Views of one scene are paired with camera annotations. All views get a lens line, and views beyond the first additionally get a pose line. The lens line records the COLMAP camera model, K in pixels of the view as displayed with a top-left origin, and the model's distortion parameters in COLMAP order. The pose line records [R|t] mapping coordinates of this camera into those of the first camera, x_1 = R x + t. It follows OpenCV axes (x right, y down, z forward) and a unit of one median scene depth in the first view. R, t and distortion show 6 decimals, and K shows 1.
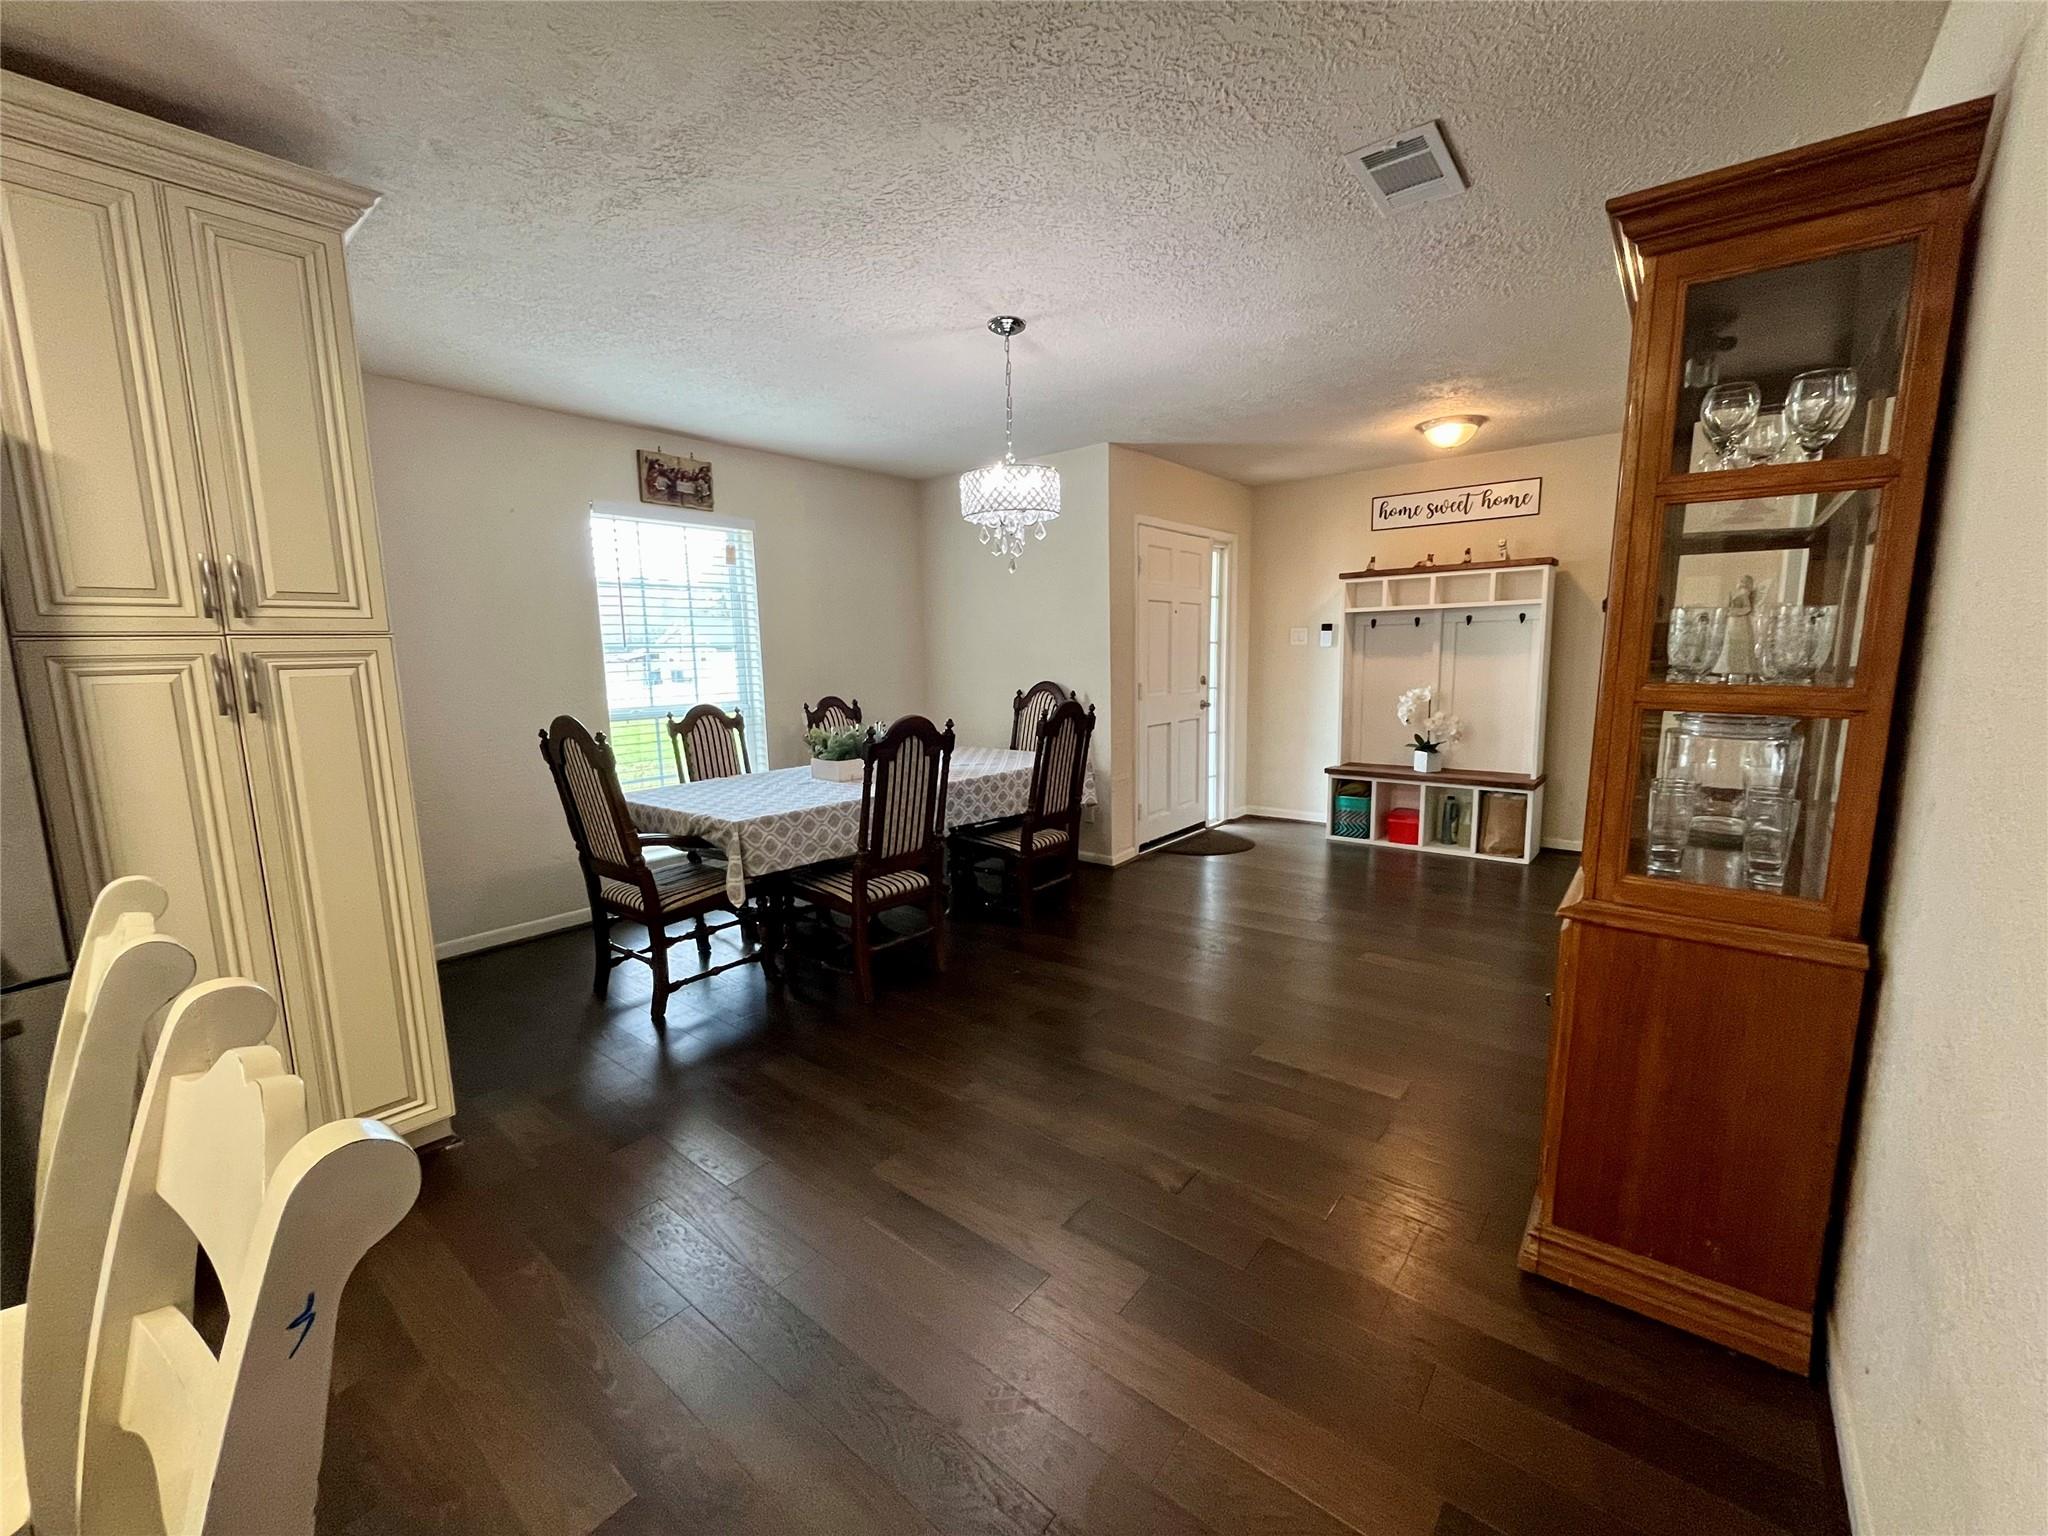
lens RADIAL K [[828.7, 0, 1017.2], [0, 828.7, 771.5], [0, 0, 1]] dist [-0.001892, 0.000024]
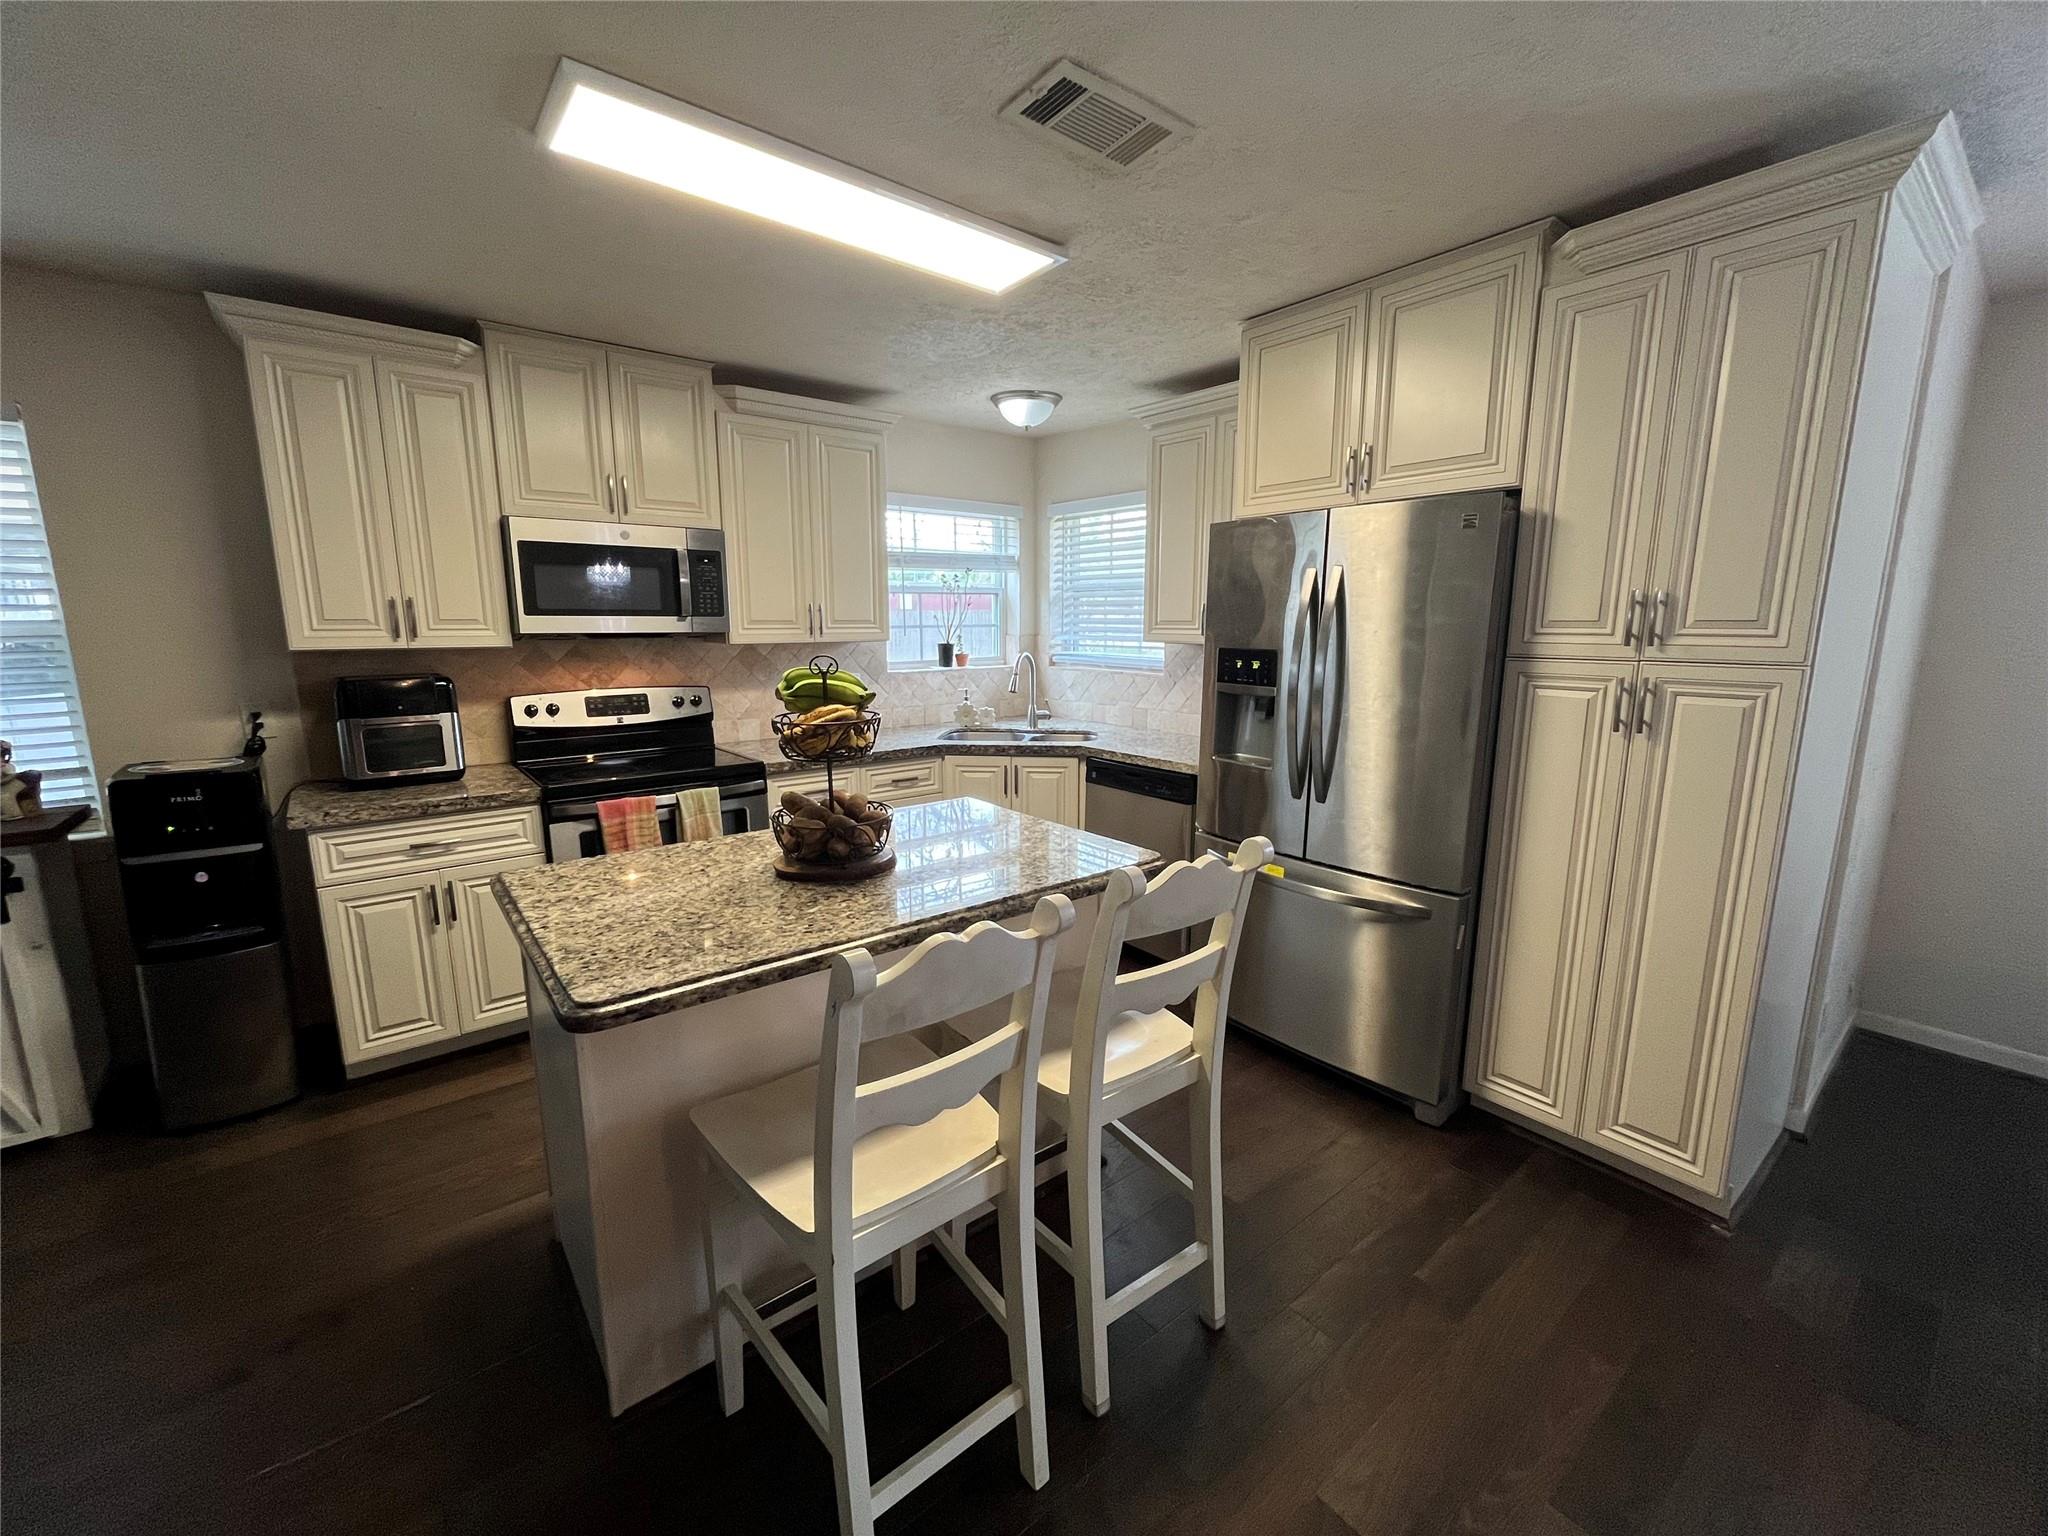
lens RADIAL K [[828.7, 0, 1018.7], [0, 828.7, 769.7], [0, 0, 1]] dist [-0.001892, 0.000024]
pose [[-0.211751, 0.196668, -0.957331, 0.104054], [-0.136203, 0.964046, 0.228174, -0.056405], [0.967786, 0.178707, -0.177351, 0.145204]]
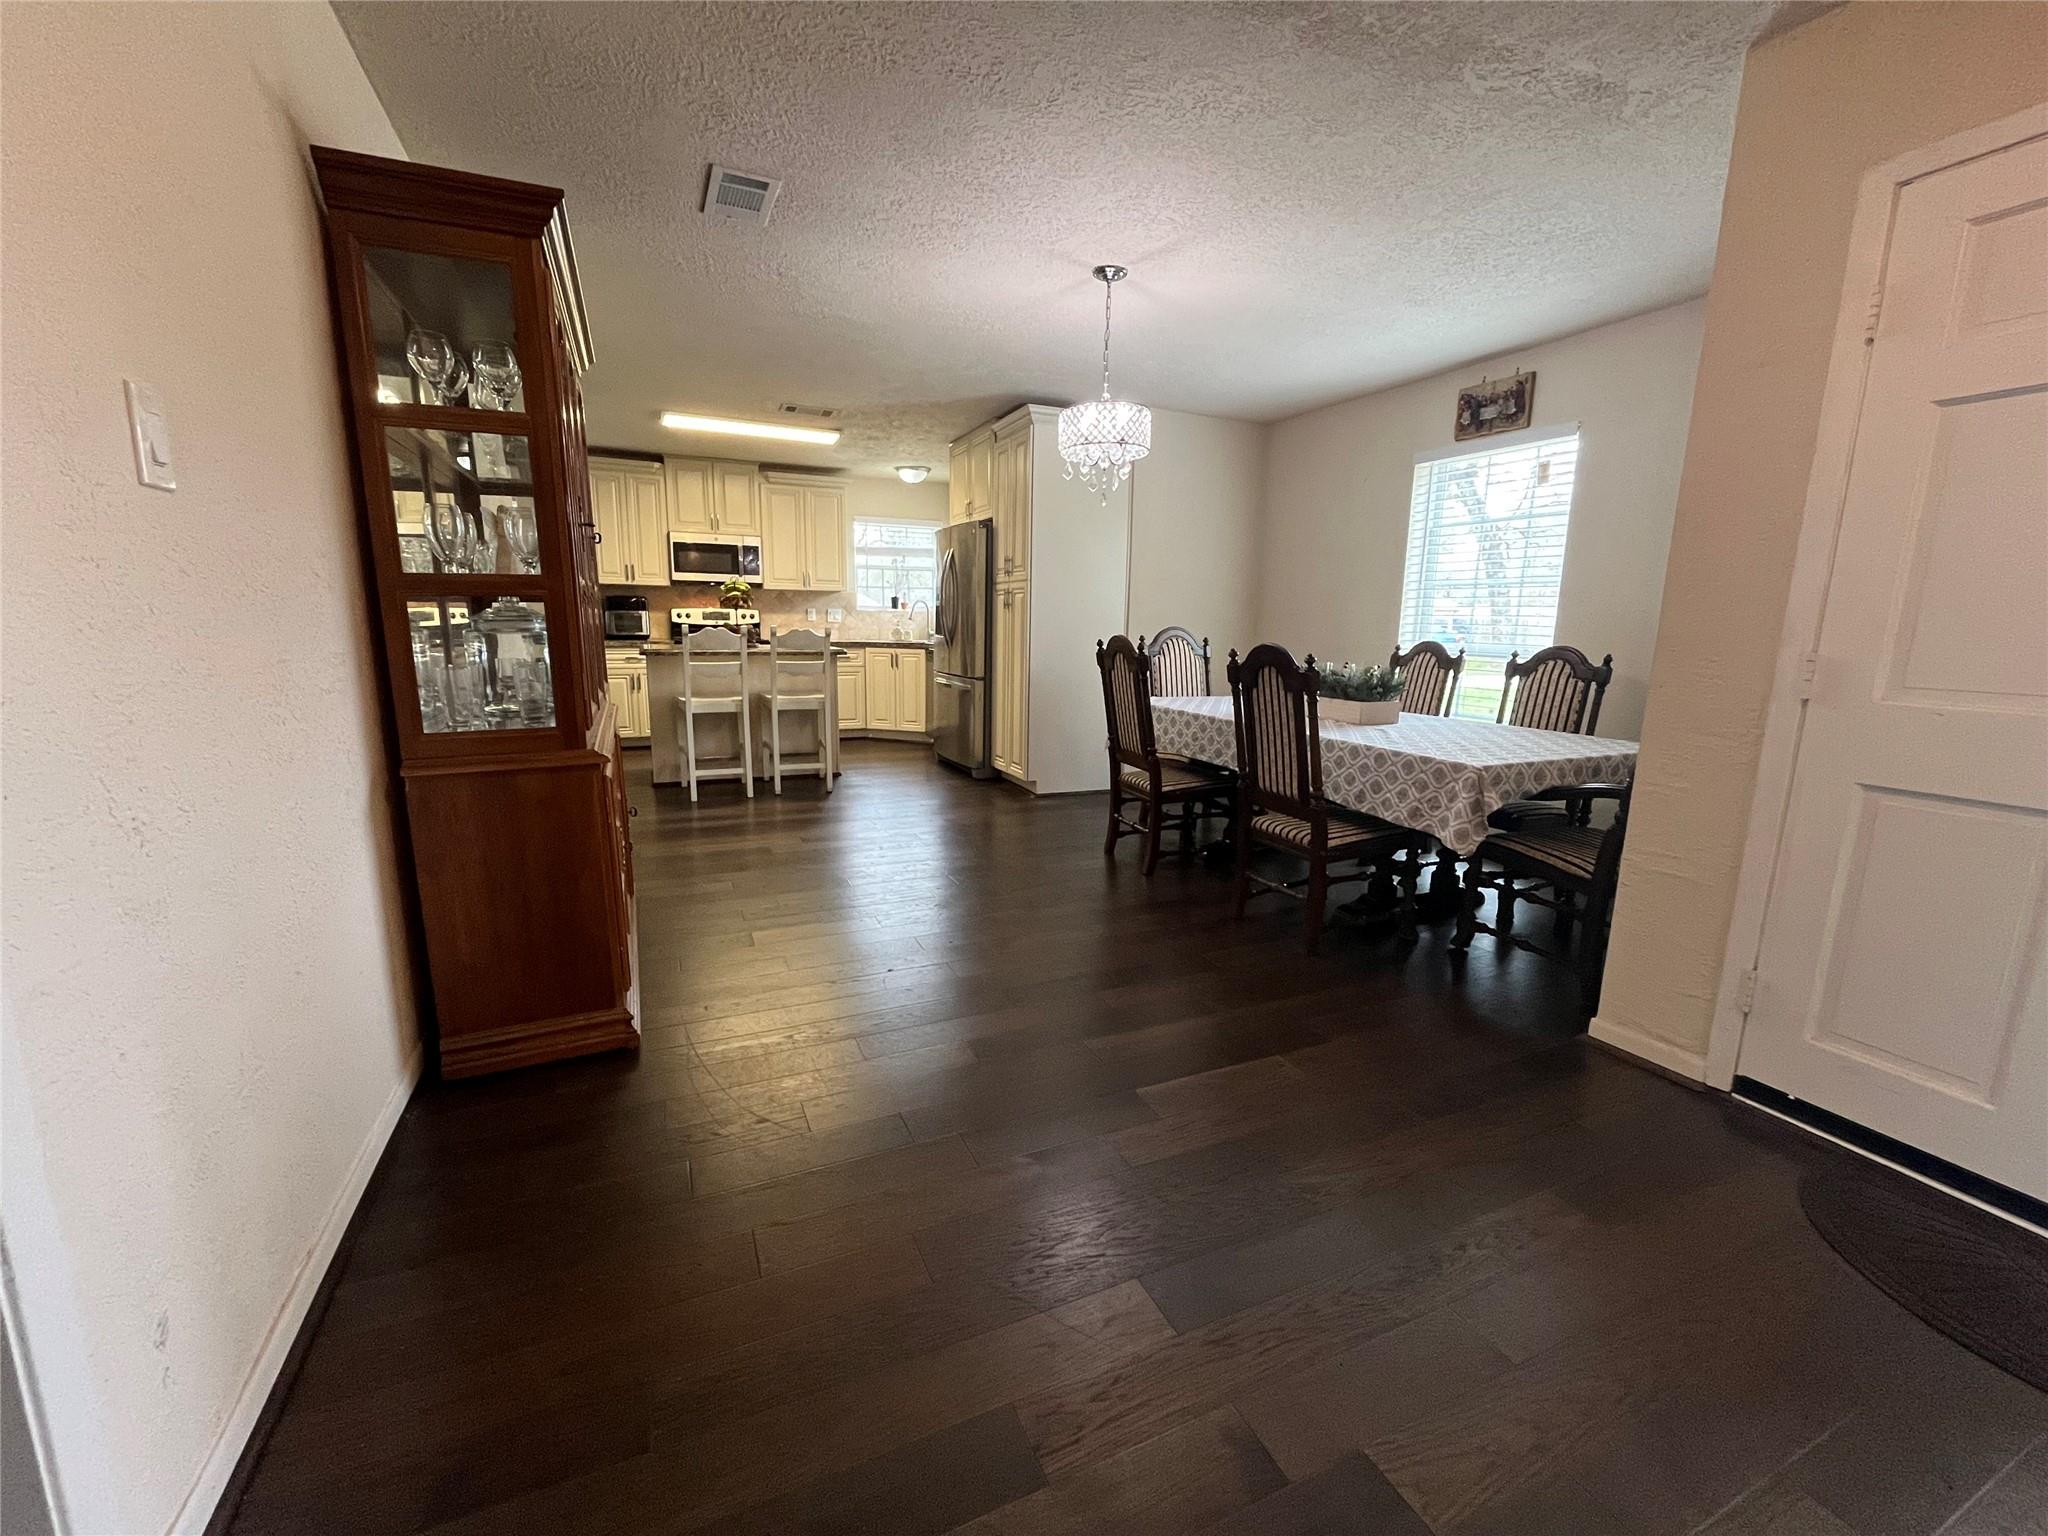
lens RADIAL K [[828.7, 0, 1028.5], [0, 828.7, 765.4], [0, 0, 1]] dist [-0.001892, 0.000024]
pose [[-0.439507, 0.171450, -0.881725, 0.618152], [-0.135081, 0.957836, 0.253582, -0.103835], [0.888024, 0.230555, -0.397816, 0.836320]]
